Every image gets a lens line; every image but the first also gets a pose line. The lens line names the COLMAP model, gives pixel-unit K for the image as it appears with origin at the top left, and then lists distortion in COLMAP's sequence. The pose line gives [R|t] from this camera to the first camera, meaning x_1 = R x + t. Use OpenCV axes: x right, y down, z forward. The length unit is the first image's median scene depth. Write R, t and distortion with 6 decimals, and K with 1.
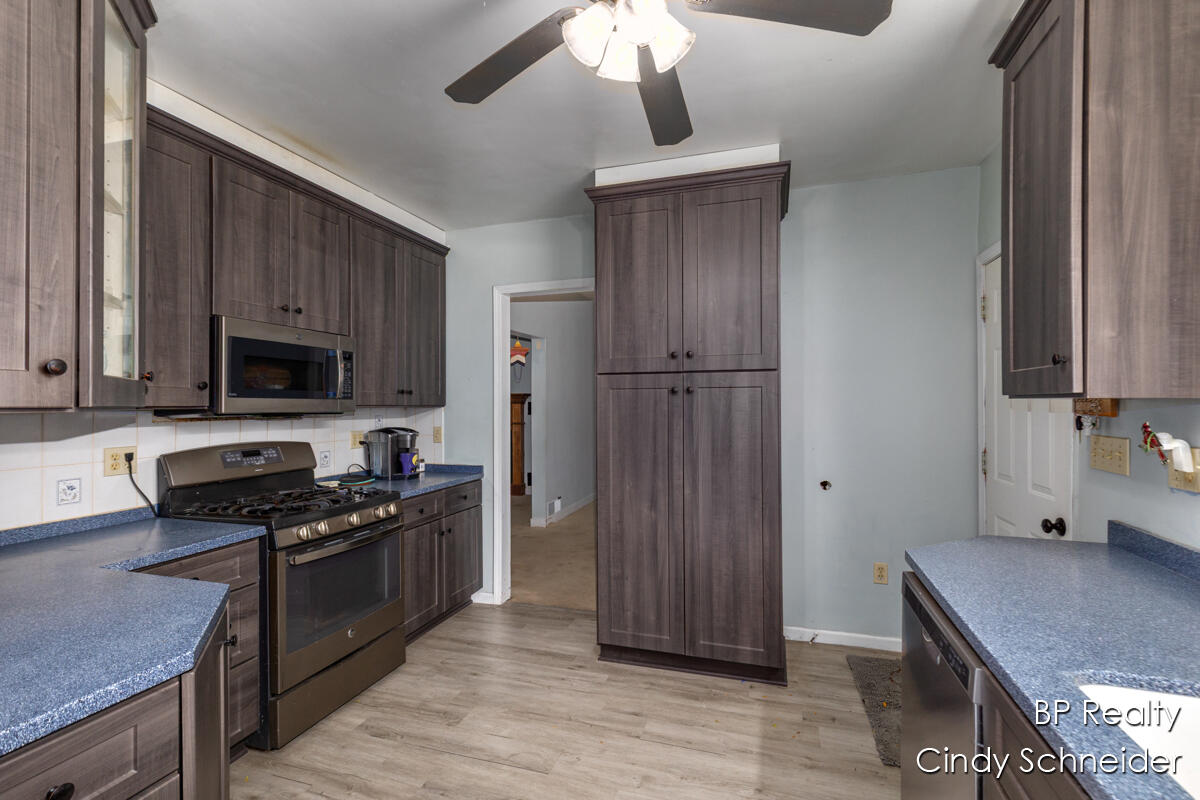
lens RADIAL K [[540.5, 0, 600.0], [0, 540.5, 400.0], [0, 0, 1]] dist [0.008173, -0.000048]
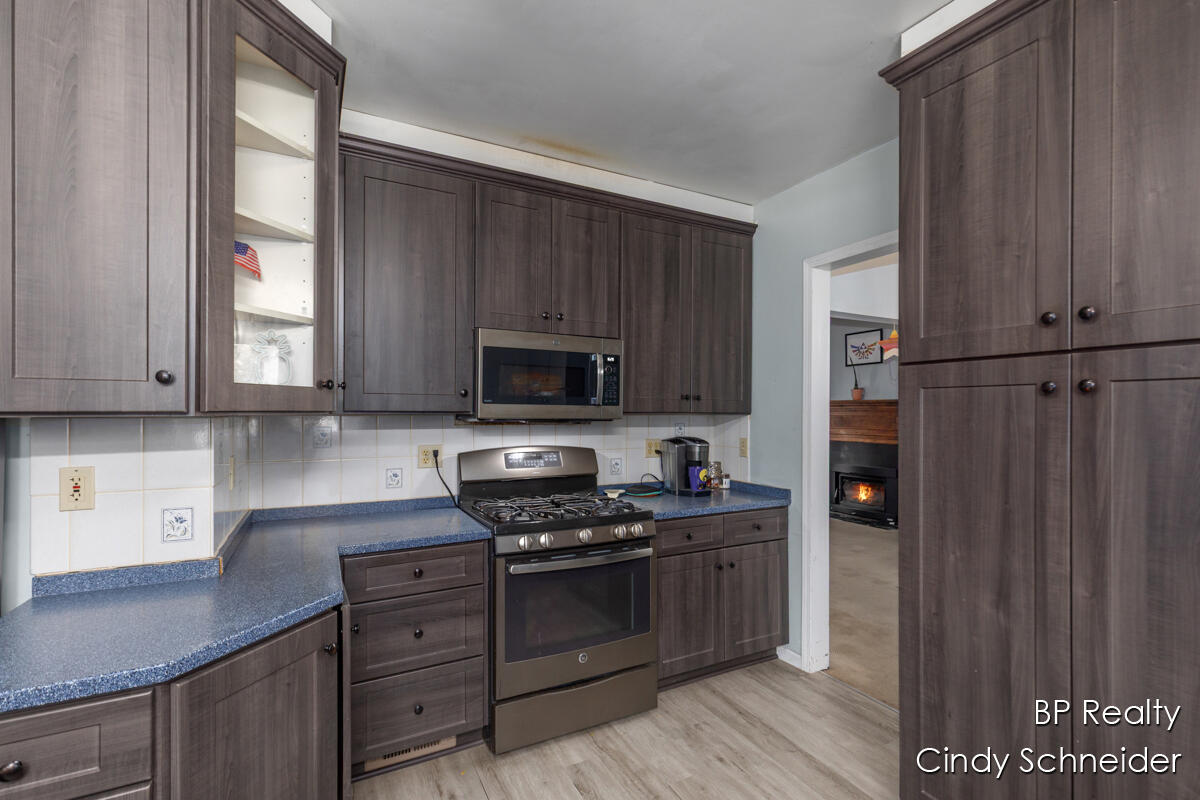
lens RADIAL K [[541.0, 0, 601.3], [0, 541.0, 409.2], [0, 0, 1]] dist [0.004715, -0.000219]
pose [[0.717572, 0.004691, -0.696468, 0.188300], [-0.001817, 0.999987, 0.004864, 0.000443], [0.696482, -0.002225, 0.717571, 0.331427]]
